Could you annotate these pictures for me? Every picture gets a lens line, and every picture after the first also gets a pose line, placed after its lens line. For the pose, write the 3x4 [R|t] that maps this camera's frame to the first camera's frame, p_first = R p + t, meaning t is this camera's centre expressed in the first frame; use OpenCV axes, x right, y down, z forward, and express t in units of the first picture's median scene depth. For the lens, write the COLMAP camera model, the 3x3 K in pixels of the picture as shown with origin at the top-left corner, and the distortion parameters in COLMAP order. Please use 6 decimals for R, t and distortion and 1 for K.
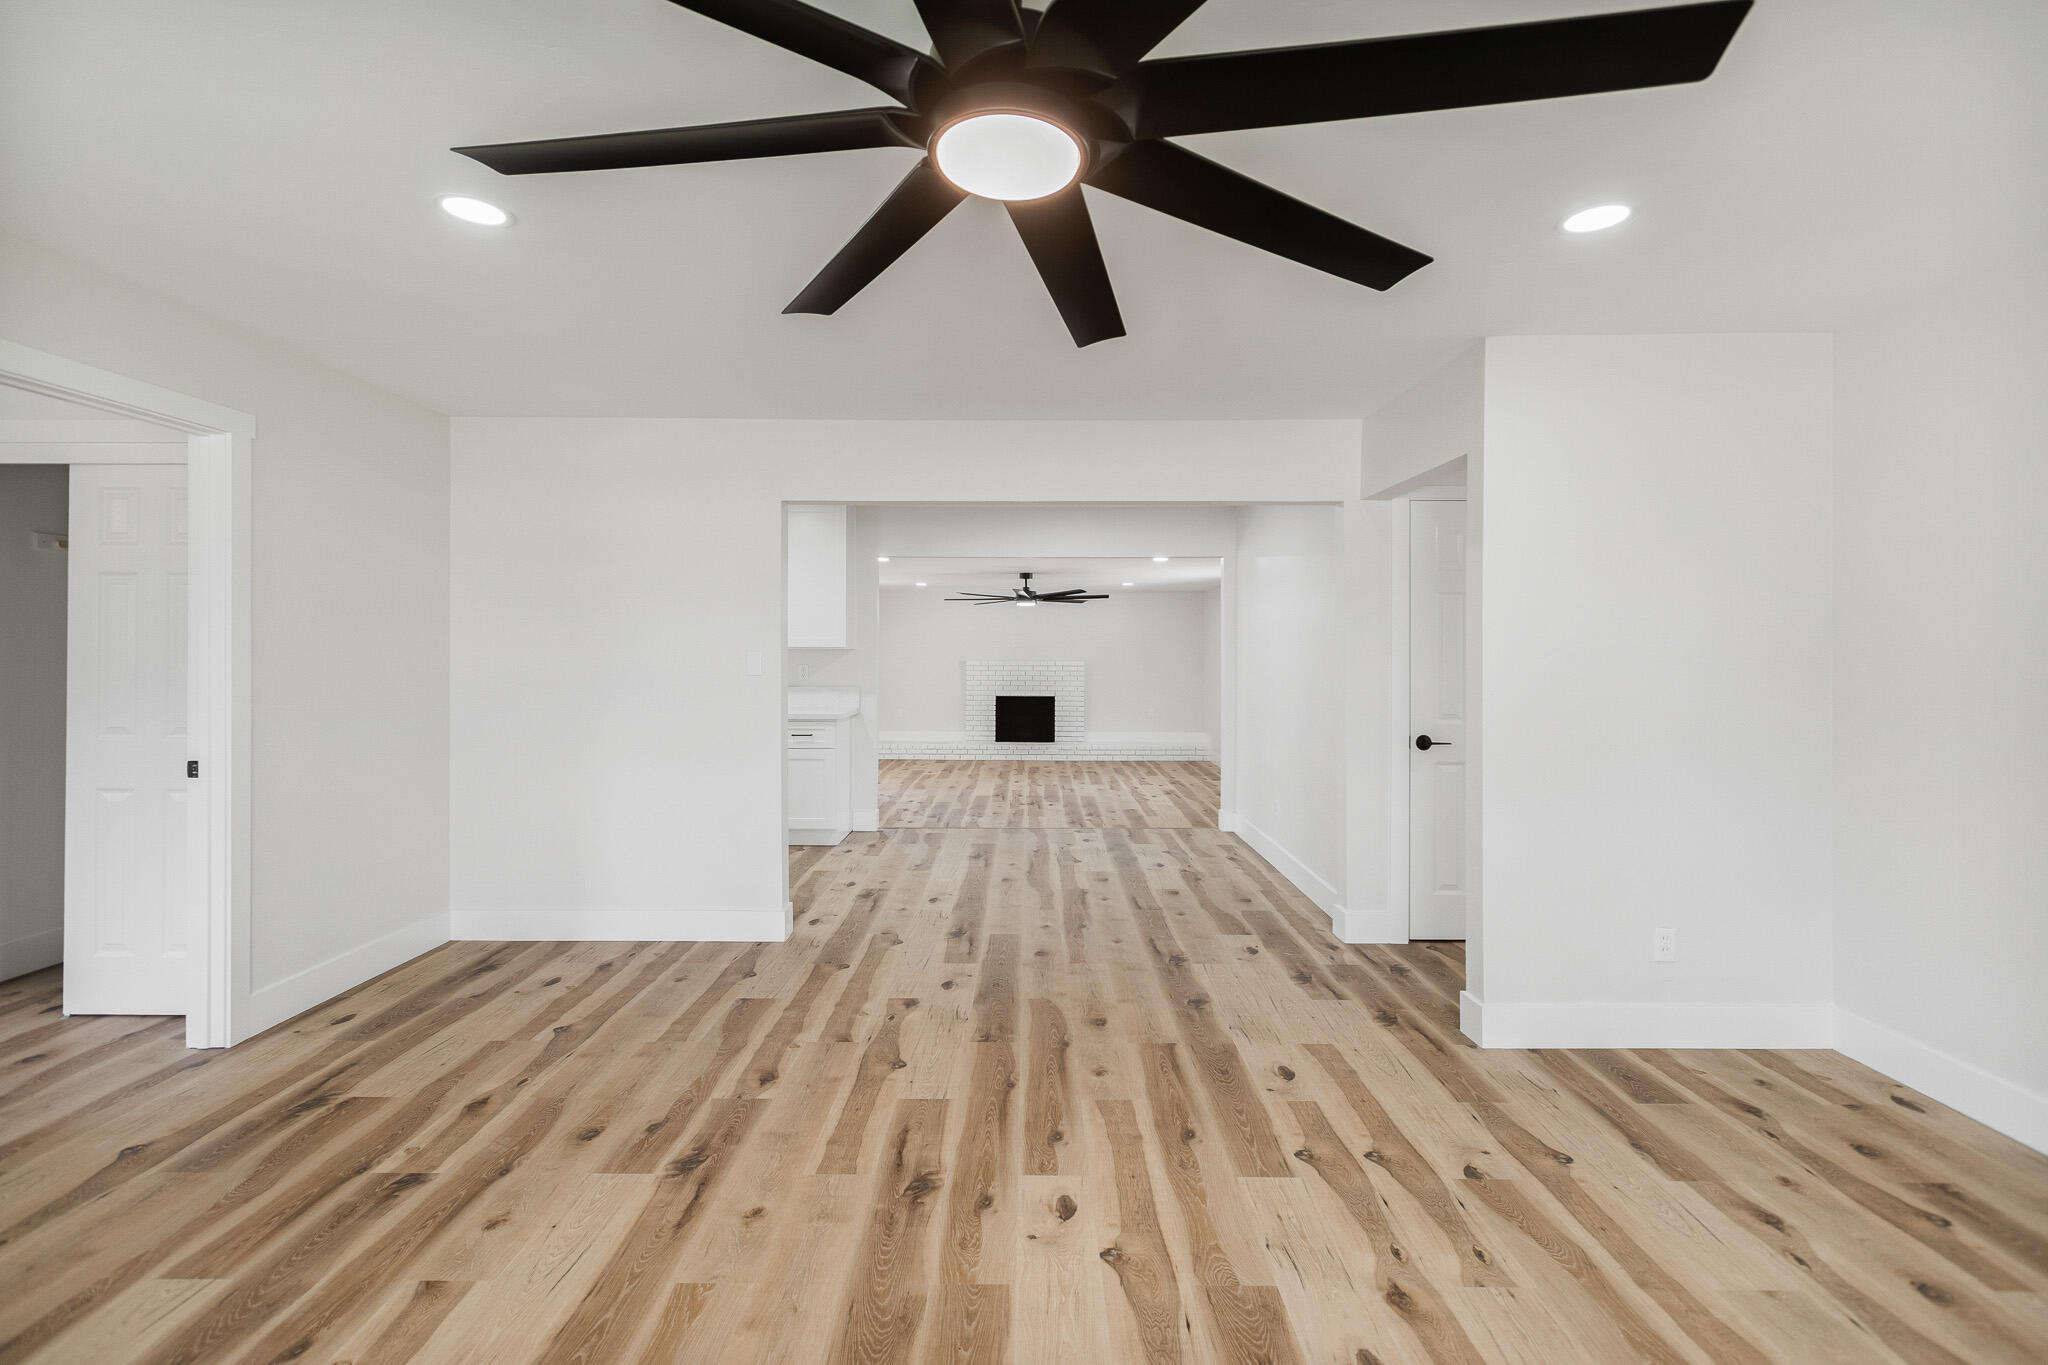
lens RADIAL K [[933.2, 0, 1025.4], [0, 933.2, 662.3], [0, 0, 1]] dist [0.002507, -0.000202]
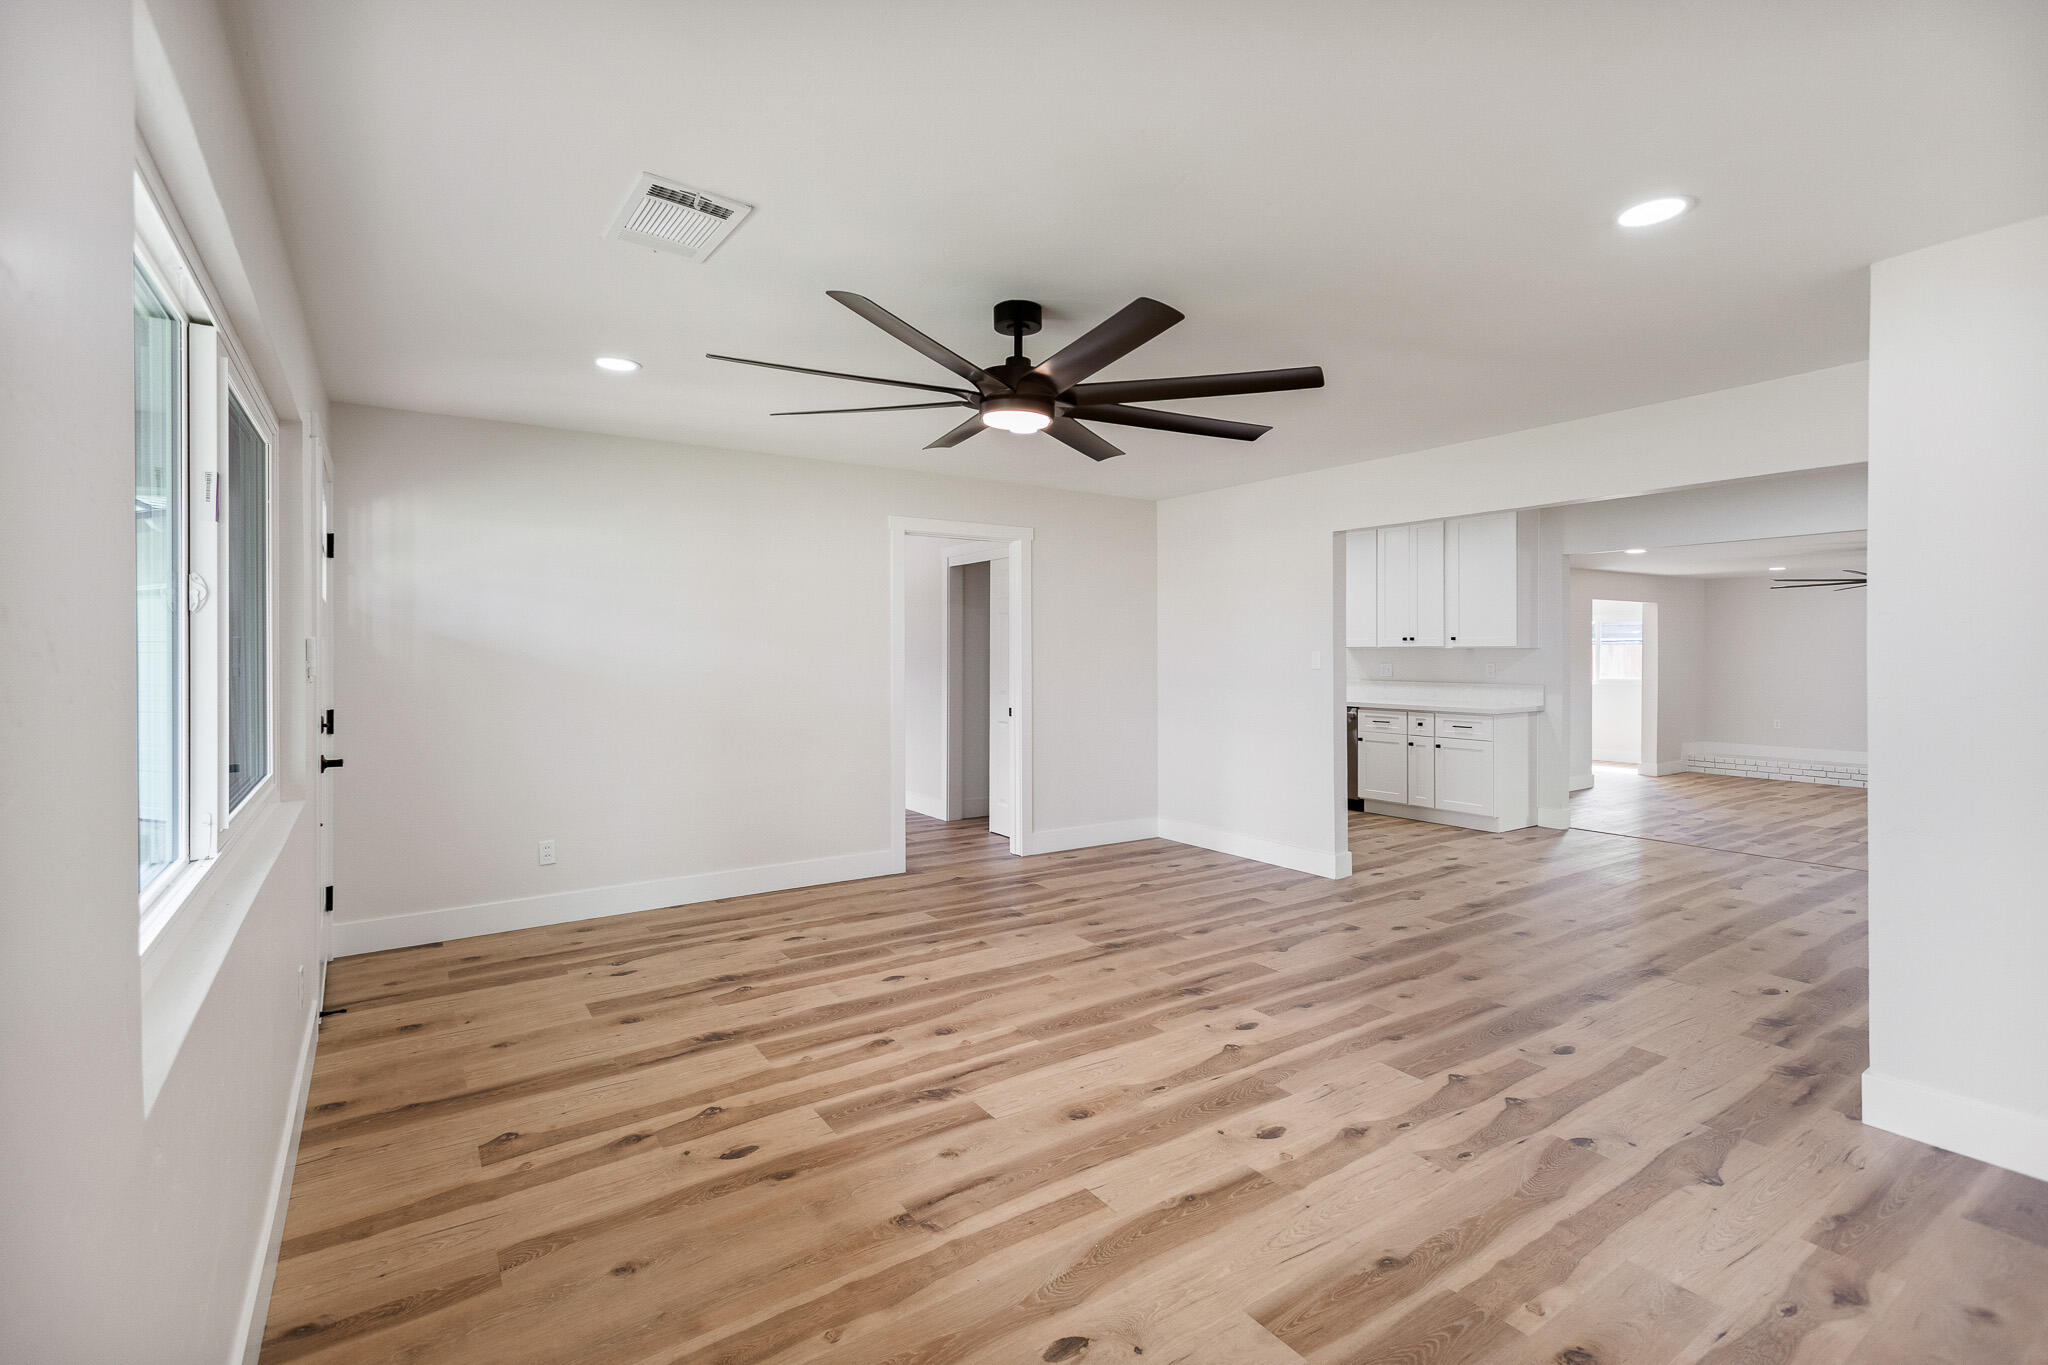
lens RADIAL K [[933.2, 0, 1025.4], [0, 933.2, 662.3], [0, 0, 1]] dist [0.002507, -0.000202]
pose [[0.560863, 0.003830, -0.827900, 0.843998], [-0.005429, 0.999985, 0.000948, 0.006891], [0.827891, 0.003963, 0.560875, -0.095828]]
